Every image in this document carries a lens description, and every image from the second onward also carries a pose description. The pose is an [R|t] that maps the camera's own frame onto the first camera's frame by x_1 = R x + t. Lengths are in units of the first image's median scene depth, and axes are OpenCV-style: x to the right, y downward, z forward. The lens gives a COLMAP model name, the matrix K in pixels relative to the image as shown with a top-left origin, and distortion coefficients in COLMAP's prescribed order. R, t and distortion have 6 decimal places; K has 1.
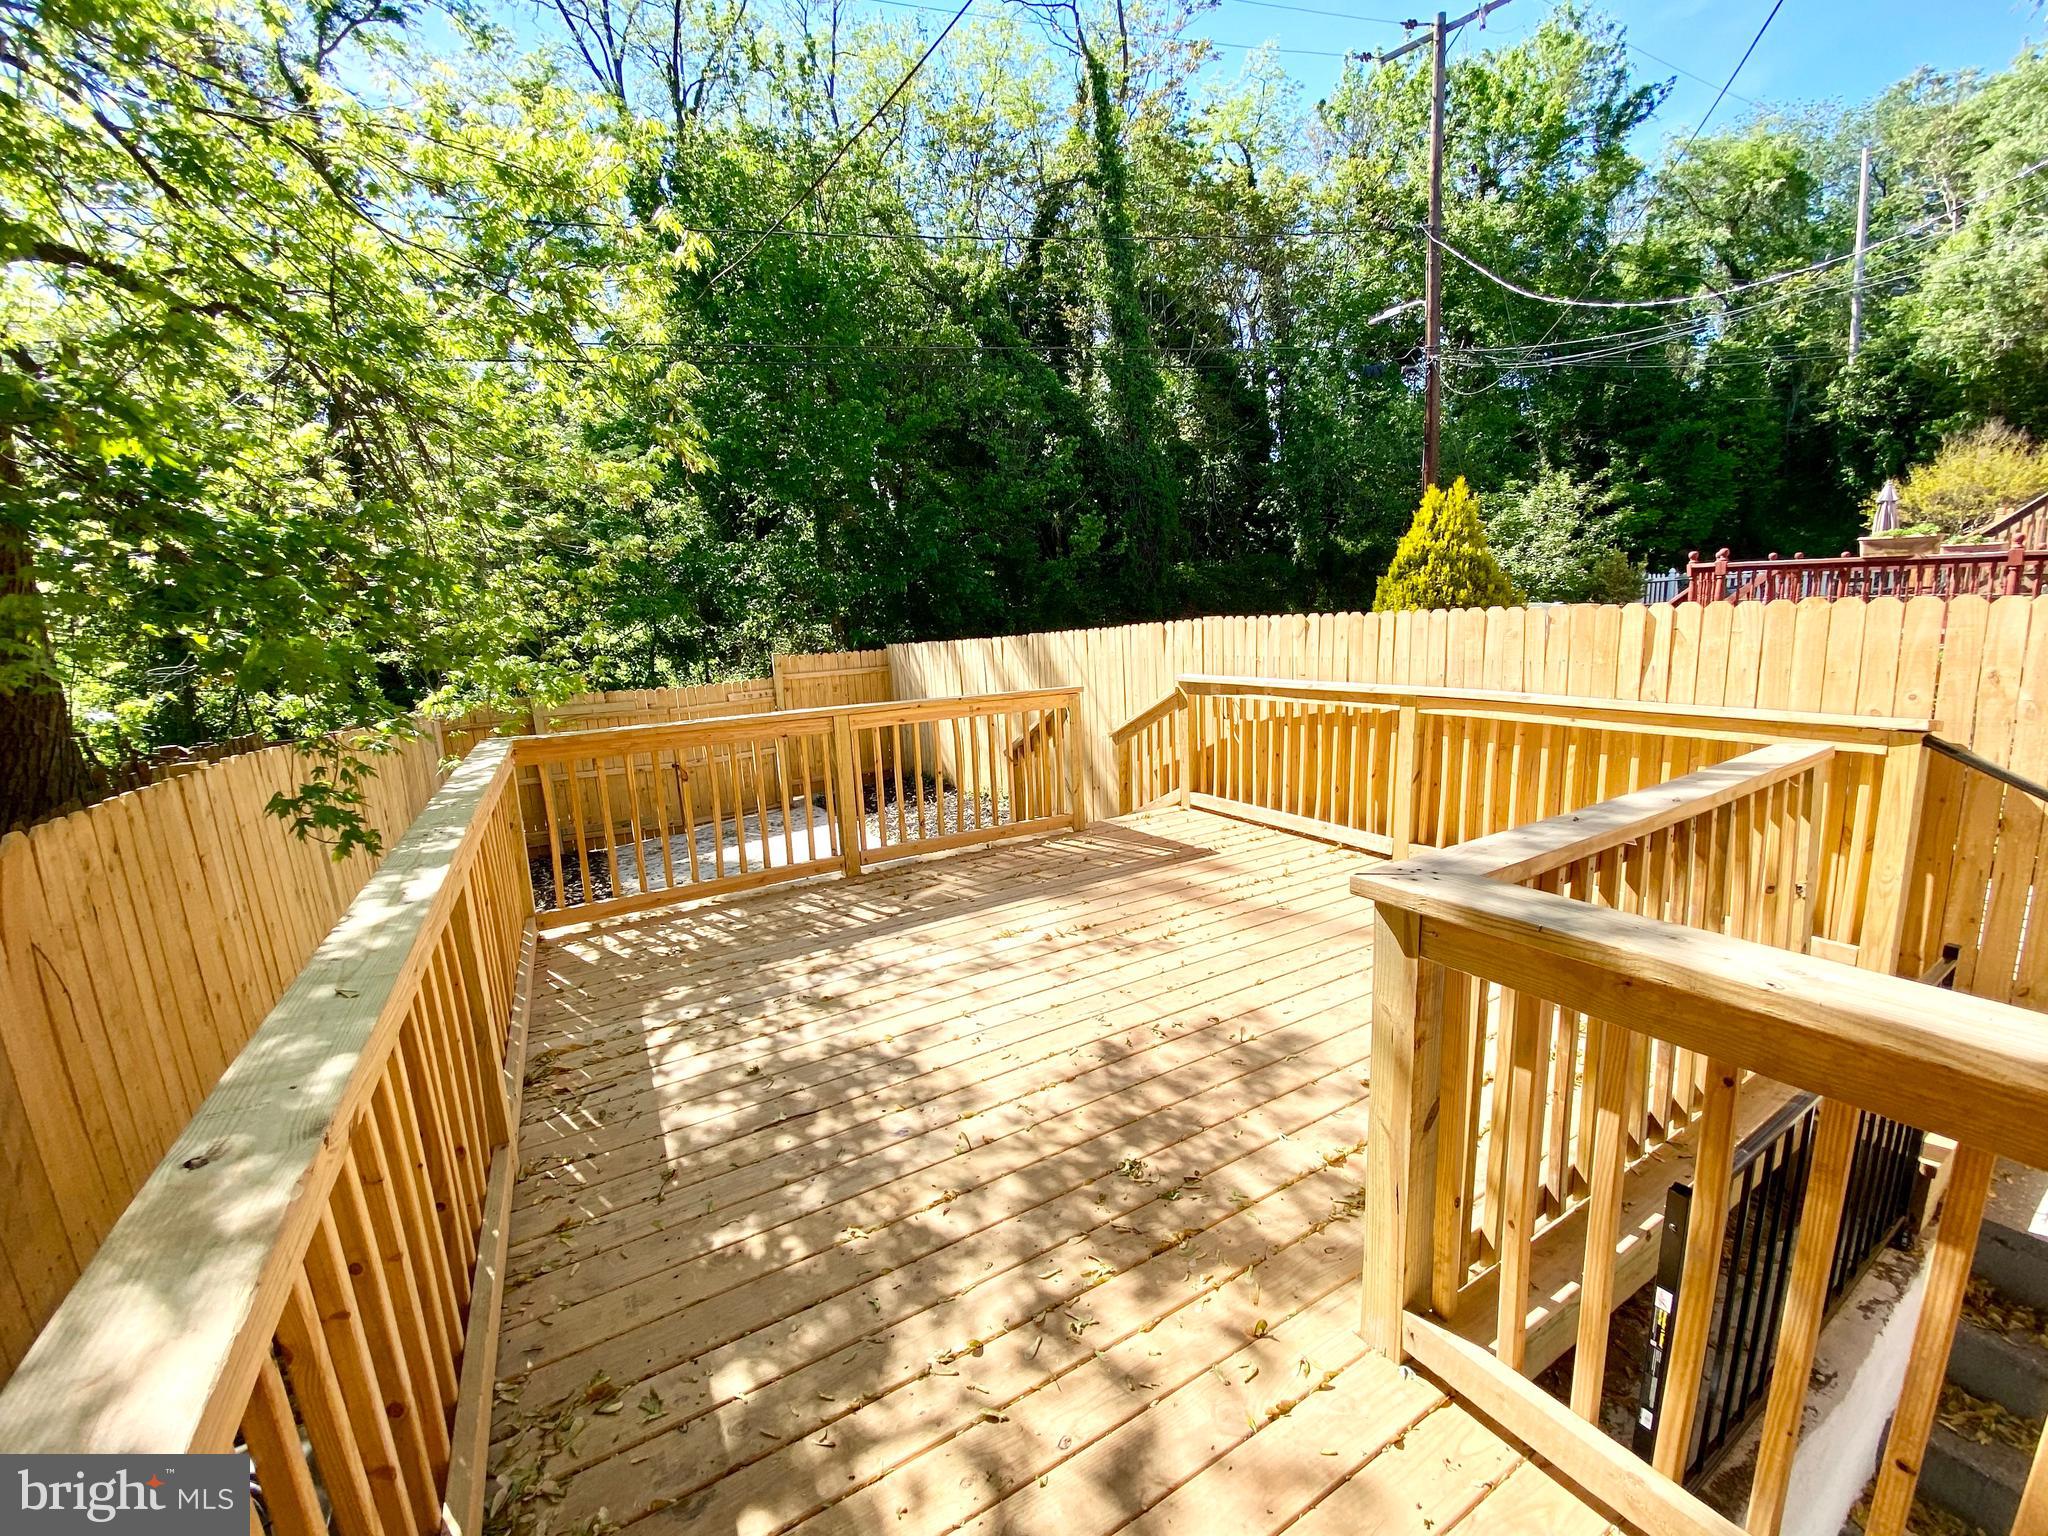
lens RADIAL K [[838.8, 0, 1021.4], [0, 838.8, 770.0], [0, 0, 1]] dist [-0.014533, -0.007547]
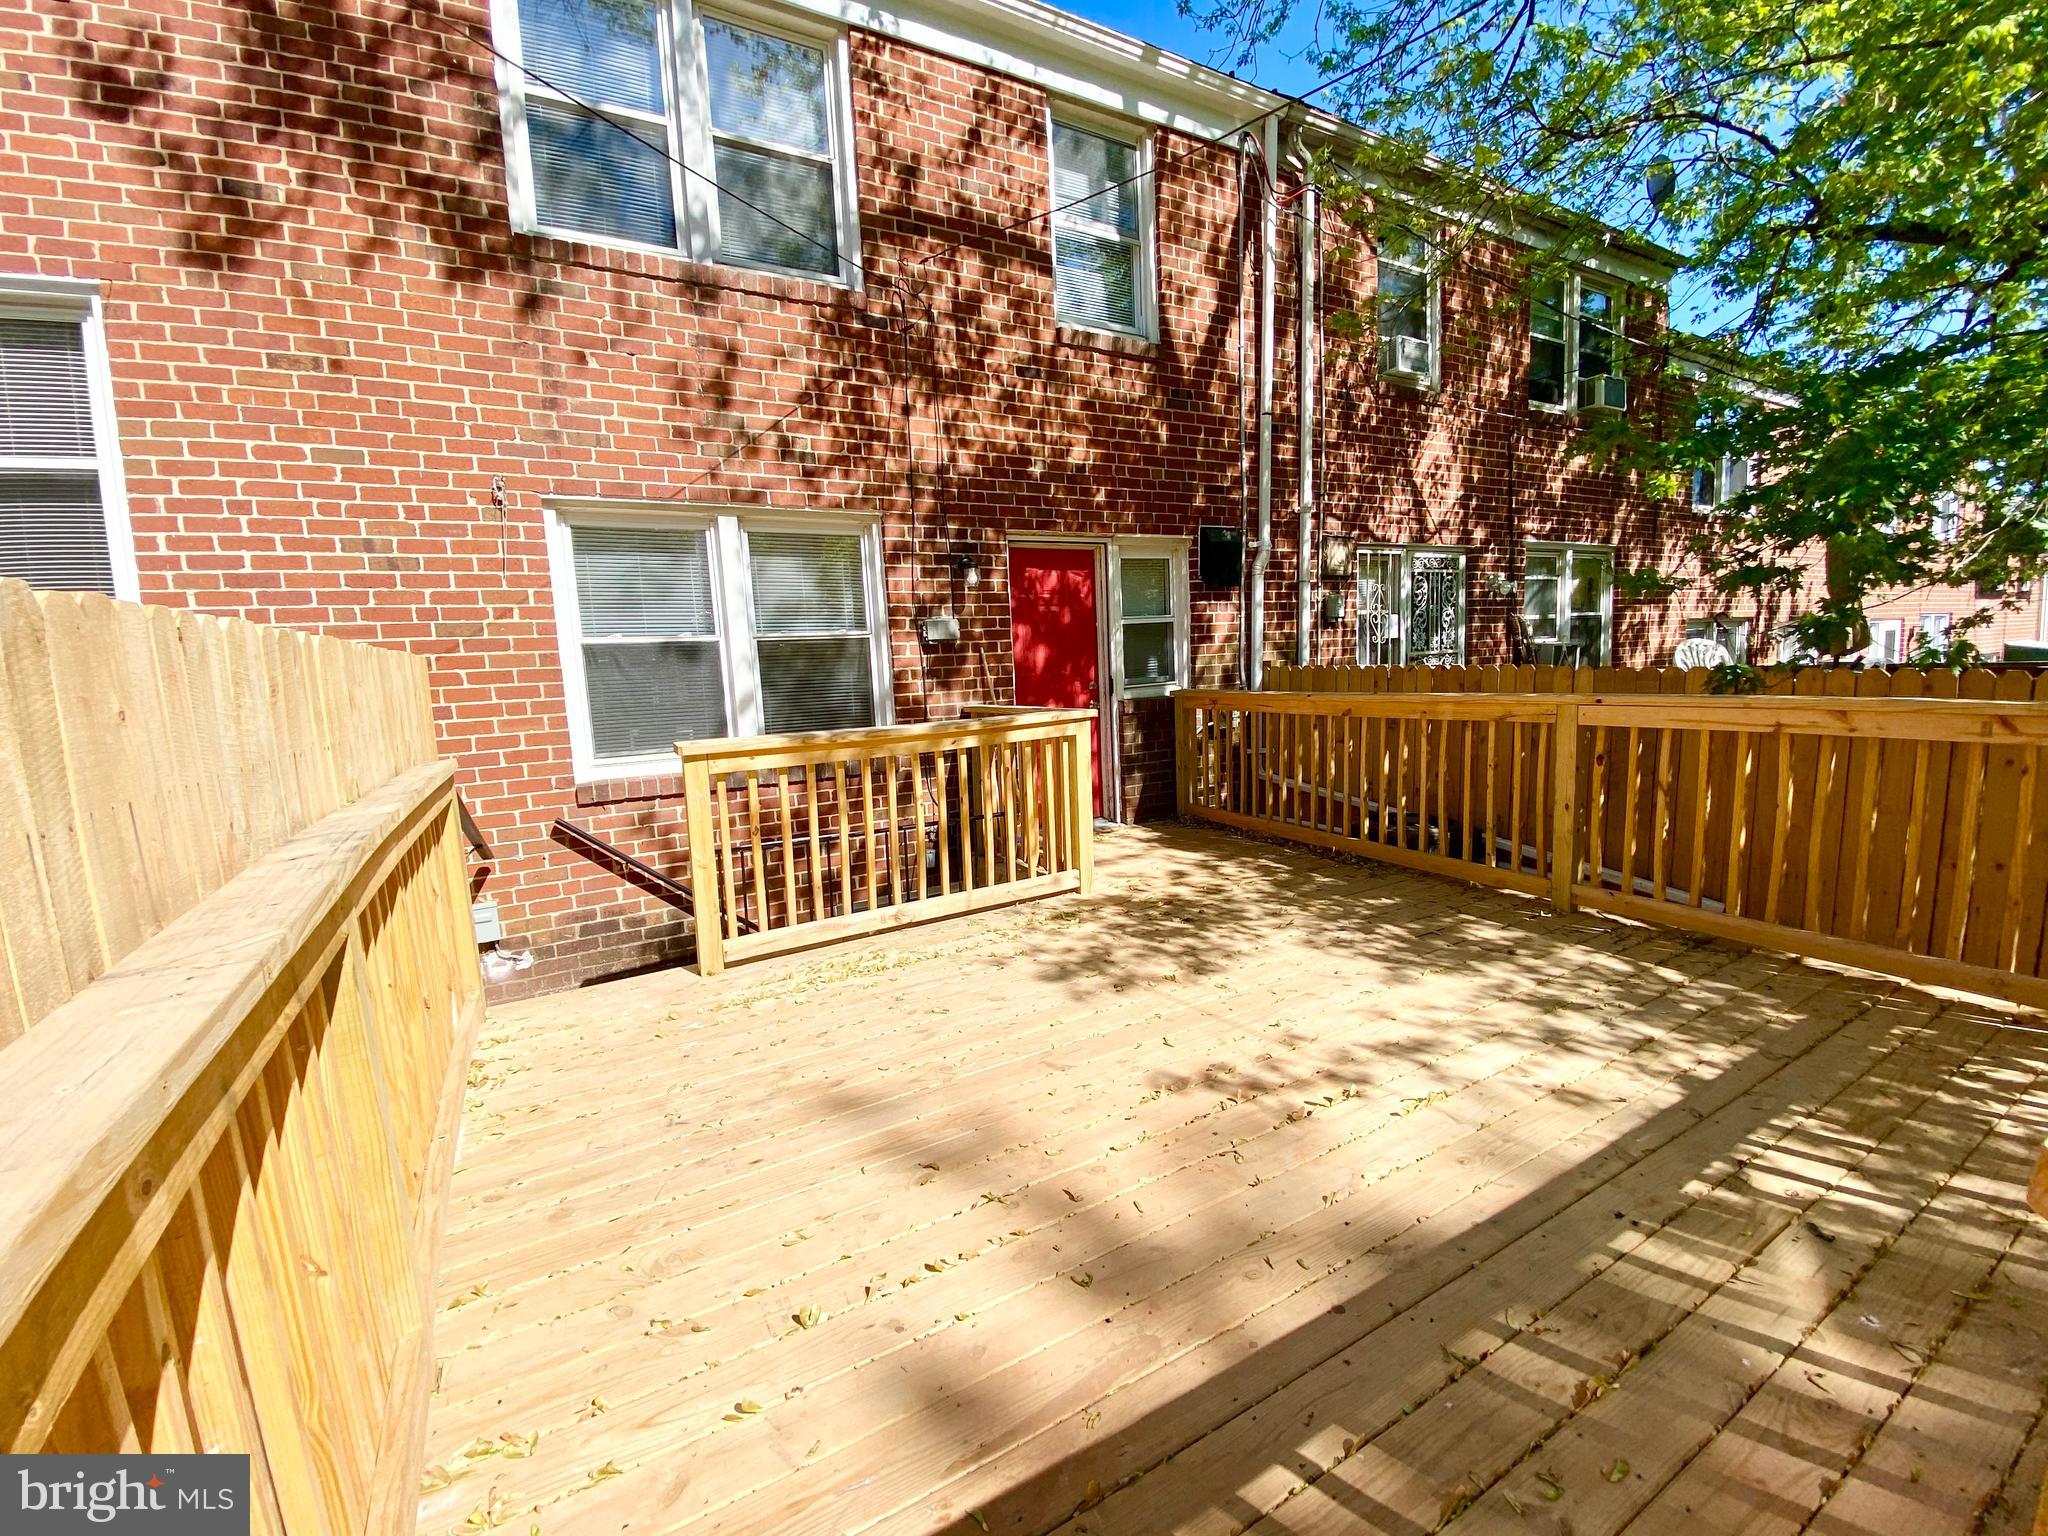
lens RADIAL K [[838.8, 0, 1019.5], [0, 838.8, 787.5], [0, 0, 1]] dist [-0.014533, -0.007547]
pose [[-0.995286, 0.093488, 0.025822, 0.300257], [0.096718, 0.936823, 0.336166, -0.303057], [0.007236, 0.337079, -0.941449, 1.886346]]
